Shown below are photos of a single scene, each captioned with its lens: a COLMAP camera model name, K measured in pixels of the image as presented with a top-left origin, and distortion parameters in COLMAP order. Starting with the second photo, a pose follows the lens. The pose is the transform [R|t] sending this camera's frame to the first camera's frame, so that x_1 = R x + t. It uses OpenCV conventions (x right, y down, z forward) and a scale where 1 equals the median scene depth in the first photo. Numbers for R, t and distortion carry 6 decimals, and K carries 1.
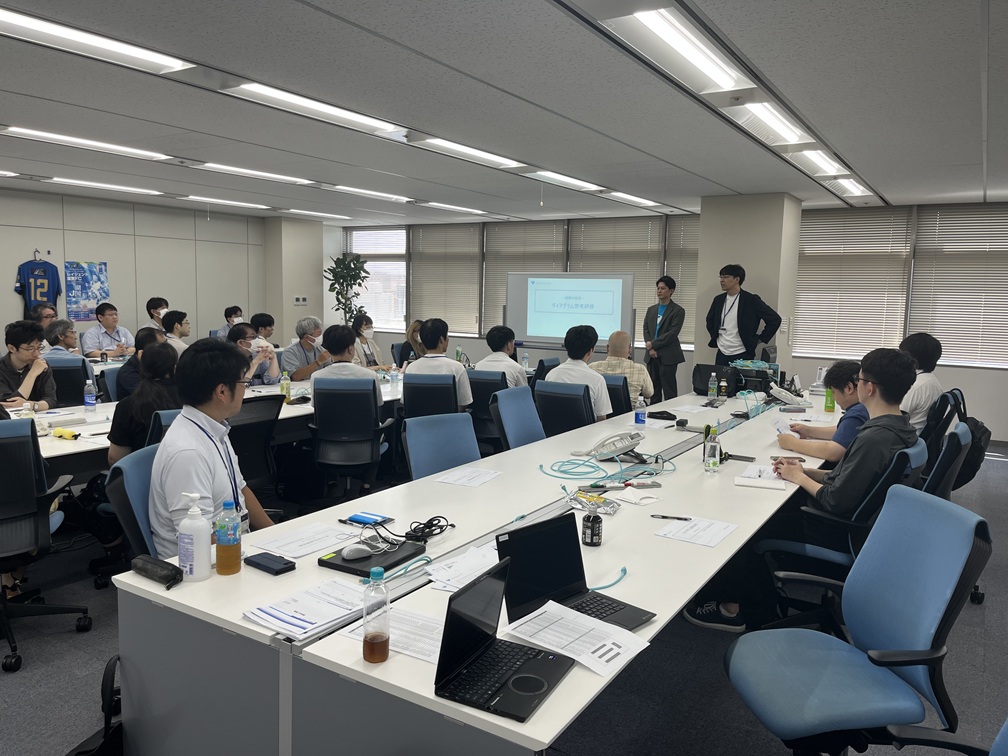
lens RADIAL K [[763.2, 0, 504.0], [0, 763.2, 378.0], [0, 0, 1]] dist [0.059880, -0.005386]
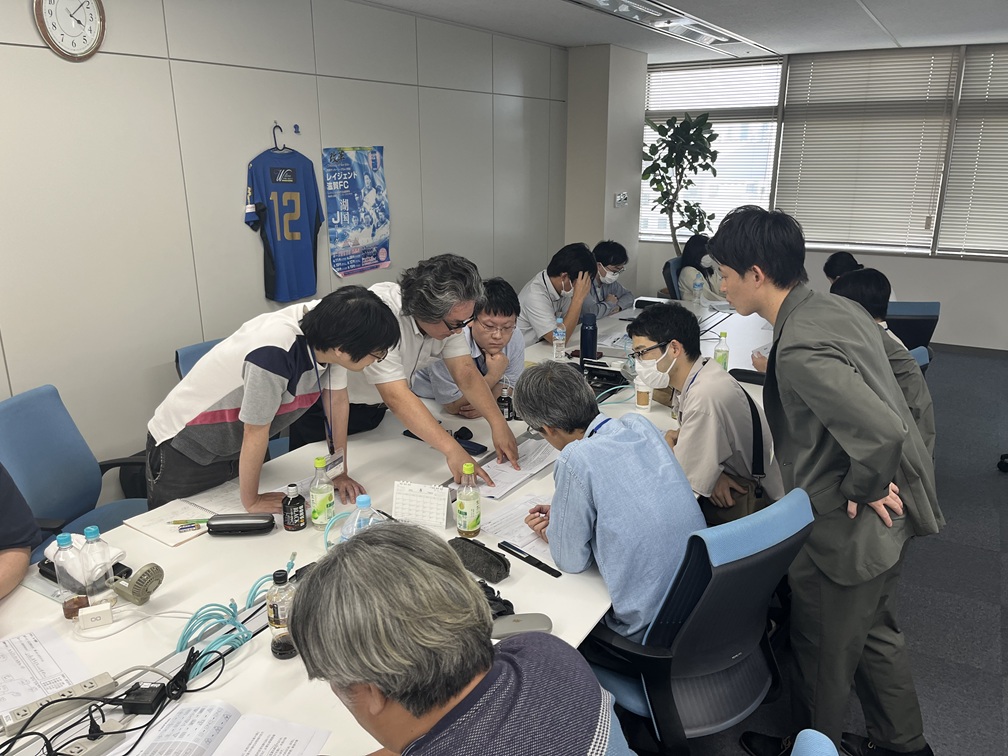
lens RADIAL K [[735.1, 0, 504.0], [0, 735.1, 378.0], [0, 0, 1]] dist [0.039802, -0.005836]
pose [[0.999564, -0.029145, -0.004661, -0.452713], [0.029507, 0.983062, 0.180885, -0.091137], [-0.000690, -0.180944, 0.983493, 0.539641]]
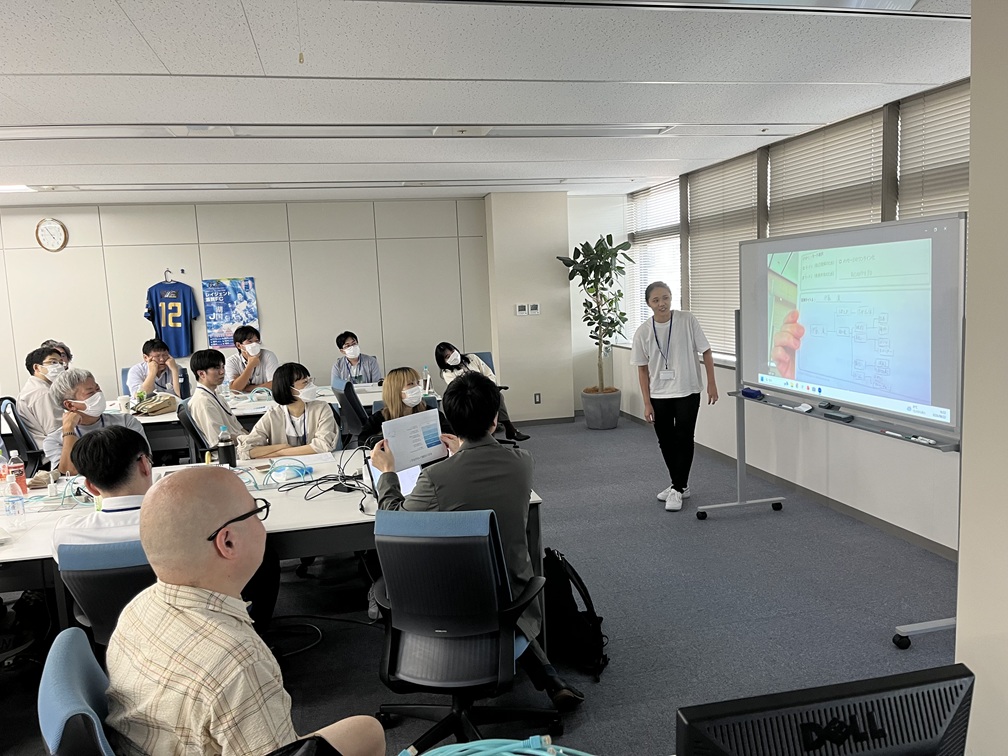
lens RADIAL K [[735.1, 0, 504.0], [0, 735.1, 378.0], [0, 0, 1]] dist [0.039802, -0.005836]
pose [[0.701968, 0.034227, -0.711385, 0.256634], [-0.025057, 0.999413, 0.023359, -0.067657], [0.711767, 0.001428, 0.702414, 0.651412]]
